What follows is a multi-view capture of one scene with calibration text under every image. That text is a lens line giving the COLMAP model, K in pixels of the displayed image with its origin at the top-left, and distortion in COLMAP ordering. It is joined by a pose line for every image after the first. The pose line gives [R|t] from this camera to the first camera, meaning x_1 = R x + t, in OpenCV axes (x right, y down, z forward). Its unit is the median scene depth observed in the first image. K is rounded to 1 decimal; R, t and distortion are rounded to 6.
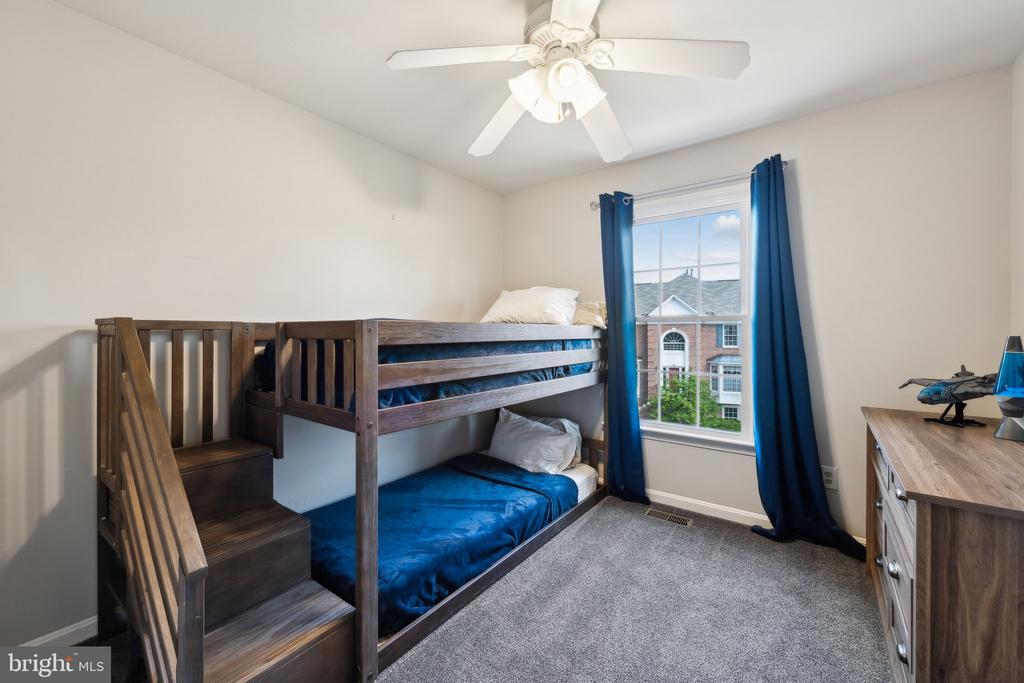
lens RADIAL K [[404.2, 0, 515.3], [0, 404.2, 331.6], [0, 0, 1]] dist [0.008118, 0.000182]
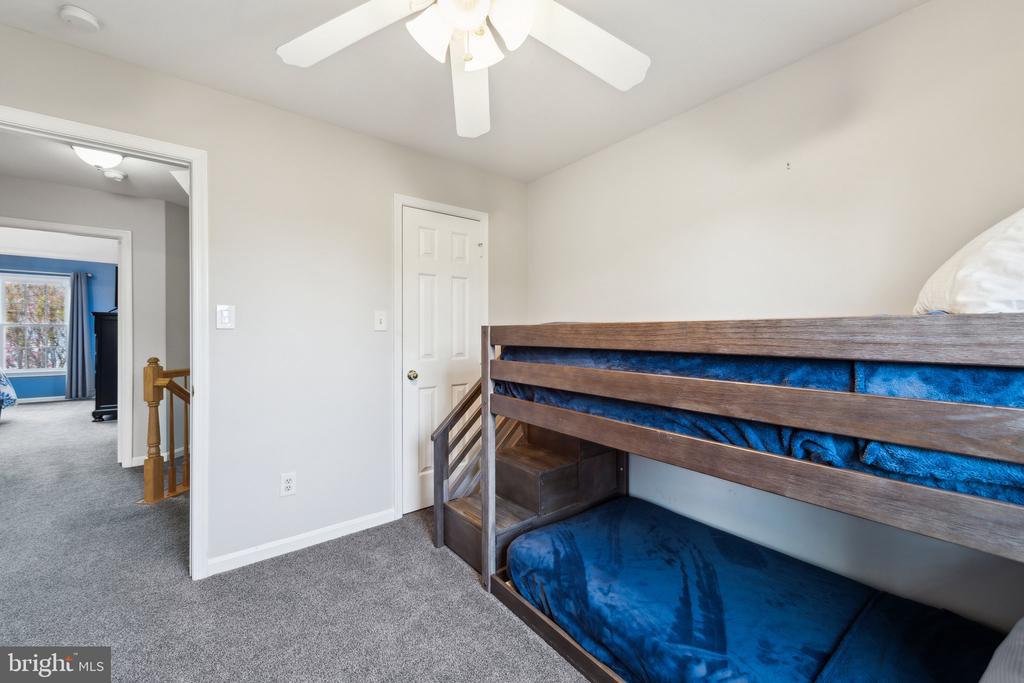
lens RADIAL K [[404.2, 0, 515.3], [0, 404.2, 331.6], [0, 0, 1]] dist [0.008118, 0.000182]
pose [[-0.263623, 0.000465, -0.964626, 0.602770], [0.002394, 0.999997, -0.000172, -0.004476], [0.964623, -0.002354, -0.263623, 0.938235]]
